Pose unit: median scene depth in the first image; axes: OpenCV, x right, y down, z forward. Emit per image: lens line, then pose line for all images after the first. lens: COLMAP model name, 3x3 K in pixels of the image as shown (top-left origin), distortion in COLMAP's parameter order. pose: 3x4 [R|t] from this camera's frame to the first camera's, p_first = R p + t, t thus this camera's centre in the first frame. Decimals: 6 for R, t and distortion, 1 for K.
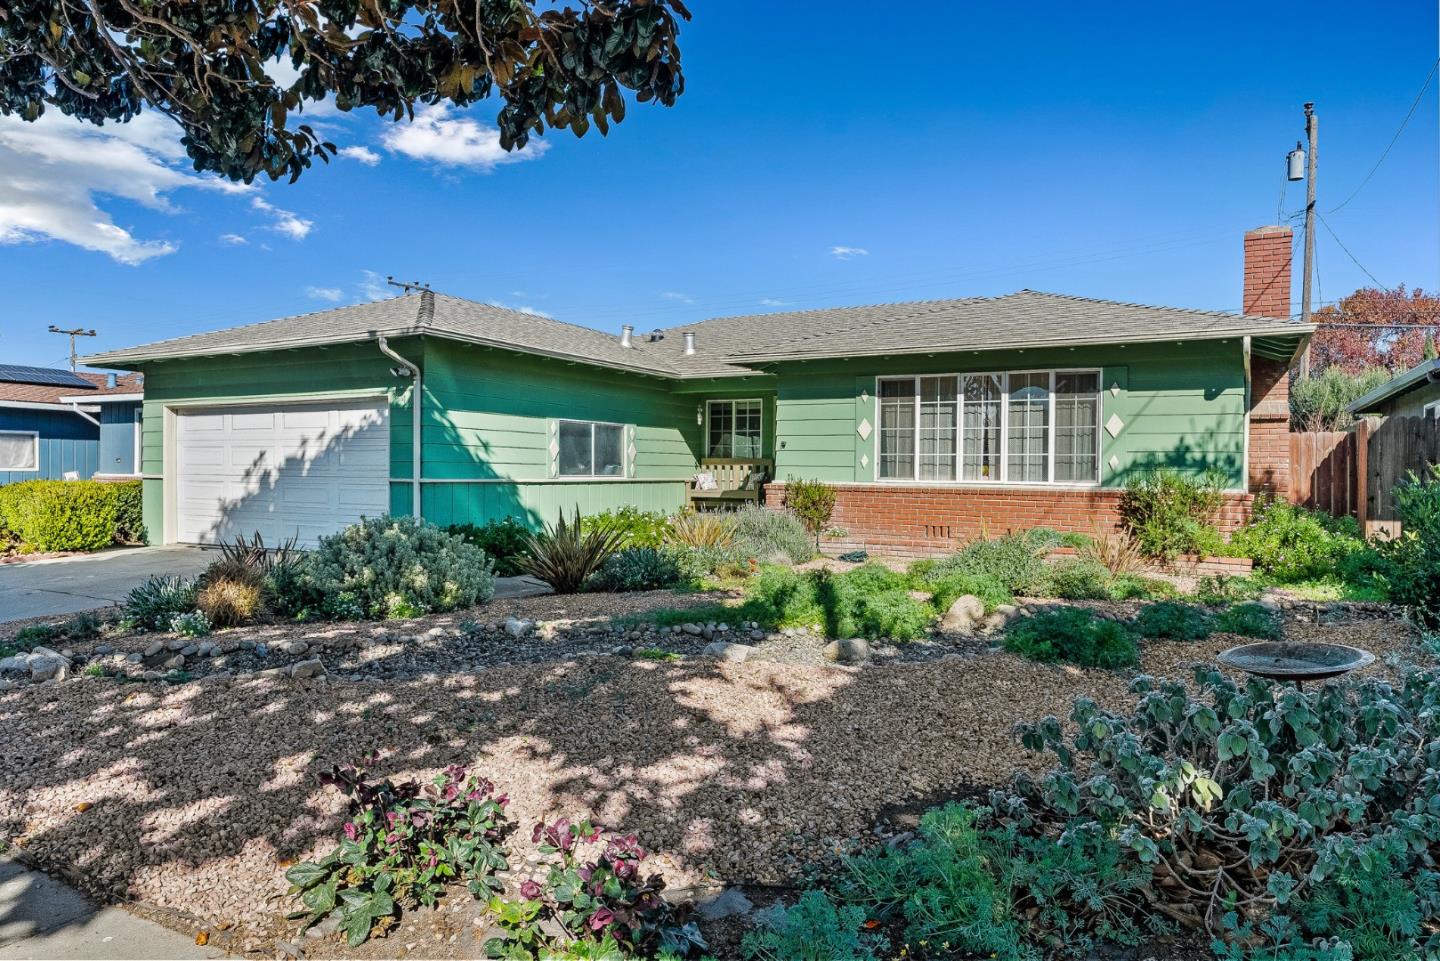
lens RADIAL K [[954.0, 0, 718.0], [0, 954.0, 478.5], [0, 0, 1]] dist [-0.029988, -0.000812]
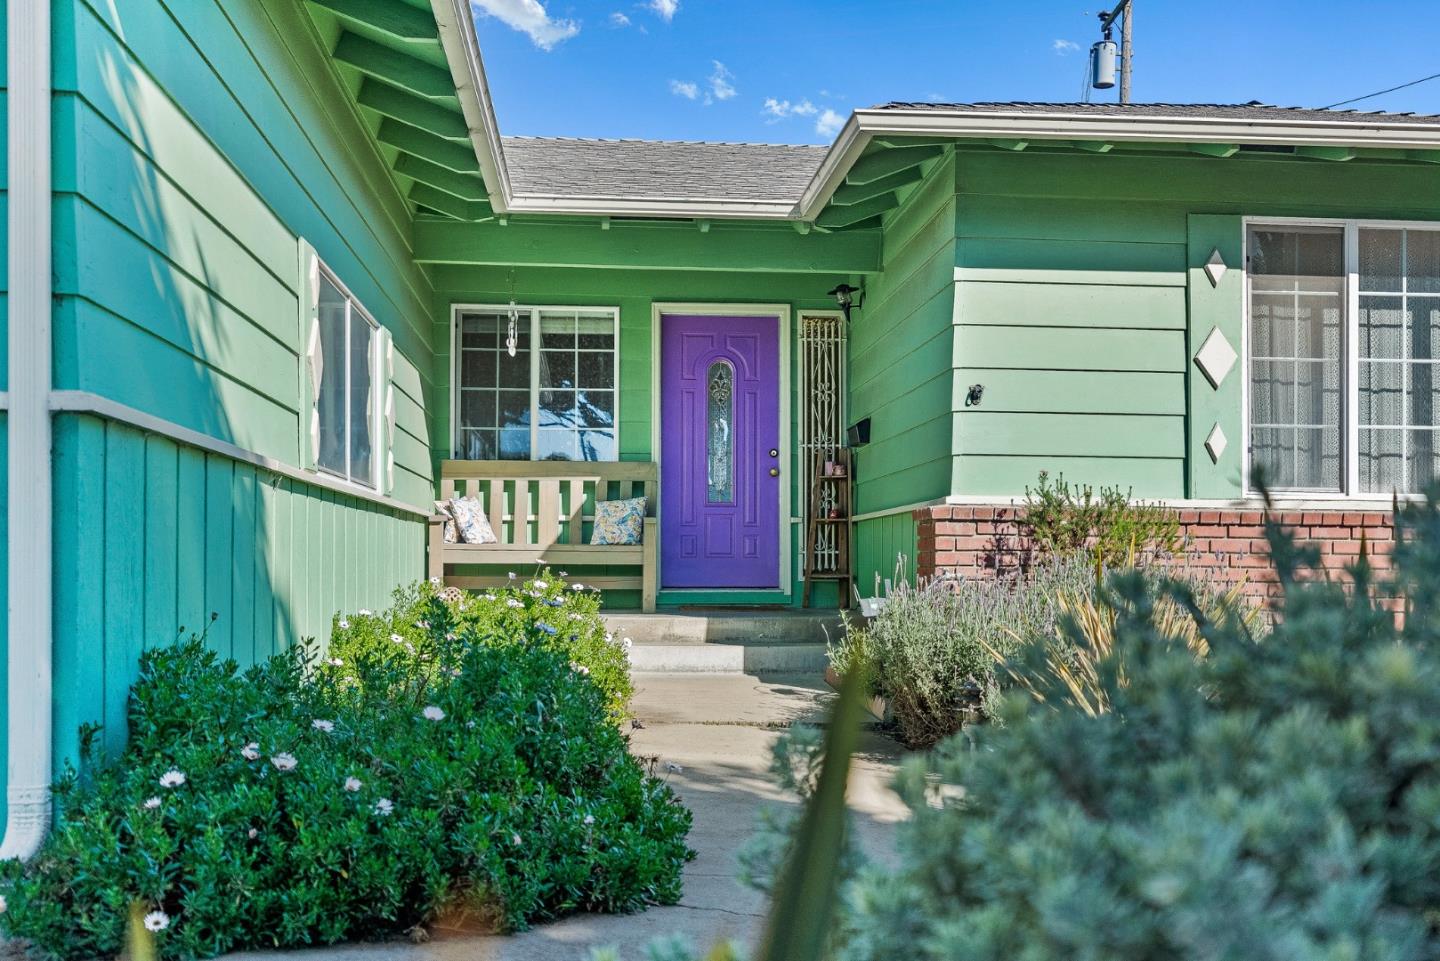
lens RADIAL K [[1493.7, 0, 718.3], [0, 1493.7, 482.8], [0, 0, 1]] dist [0.002237, 0.002589]
pose [[0.843107, 0.028512, 0.536989, -0.309511], [0.005347, 0.998099, -0.061392, 0.030535], [-0.537719, 0.054631, 0.841352, 0.608450]]
